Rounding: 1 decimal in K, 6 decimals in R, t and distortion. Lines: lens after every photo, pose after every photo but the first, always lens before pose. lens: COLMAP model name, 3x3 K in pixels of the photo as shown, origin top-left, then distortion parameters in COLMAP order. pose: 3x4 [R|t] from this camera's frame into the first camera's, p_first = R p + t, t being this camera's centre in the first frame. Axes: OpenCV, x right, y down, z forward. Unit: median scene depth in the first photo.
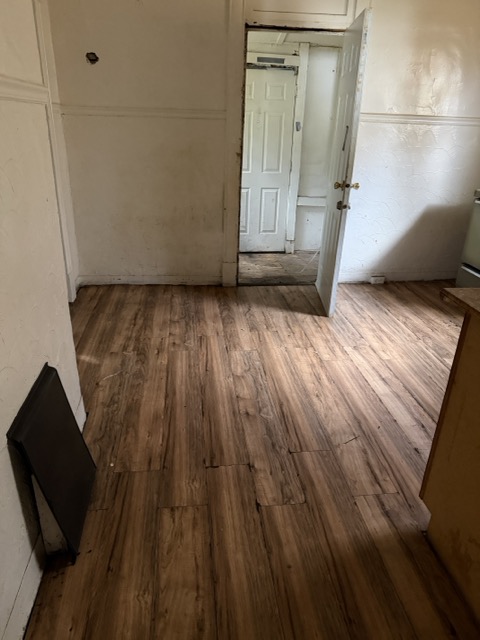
lens RADIAL K [[452.1, 0, 240.0], [0, 452.1, 320.0], [0, 0, 1]] dist [0.120199, -0.190718]
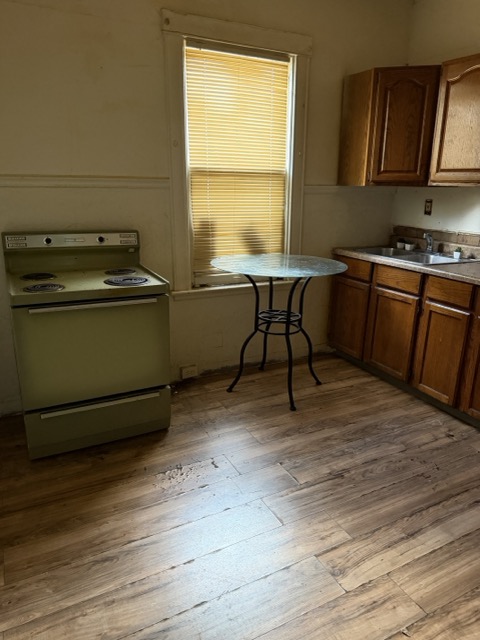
lens RADIAL K [[456.3, 0, 240.0], [0, 456.3, 320.0], [0, 0, 1]] dist [0.042200, -0.064860]
pose [[-0.358380, -0.293491, 0.886243, -0.107064], [0.345336, 0.840289, 0.417920, -0.456326], [-0.867356, 0.455826, -0.199790, 1.024681]]
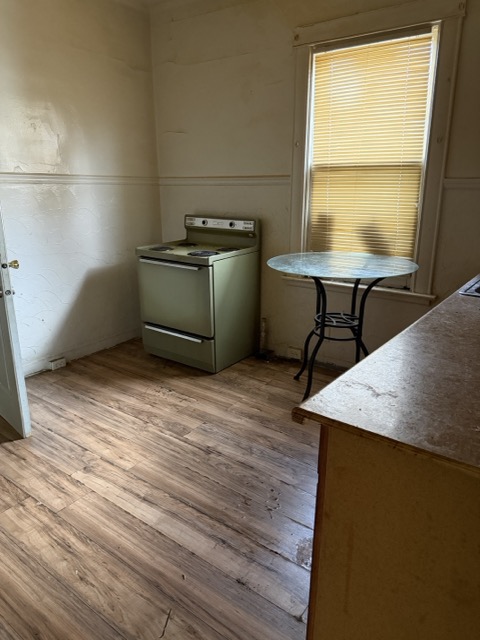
lens RADIAL K [[456.3, 0, 240.0], [0, 456.3, 320.0], [0, 0, 1]] dist [0.042200, -0.064860]
pose [[0.687422, -0.234499, 0.687358, -0.033194], [0.307214, 0.951482, 0.017365, -0.103381], [-0.658081, 0.199229, 0.726111, 0.224070]]
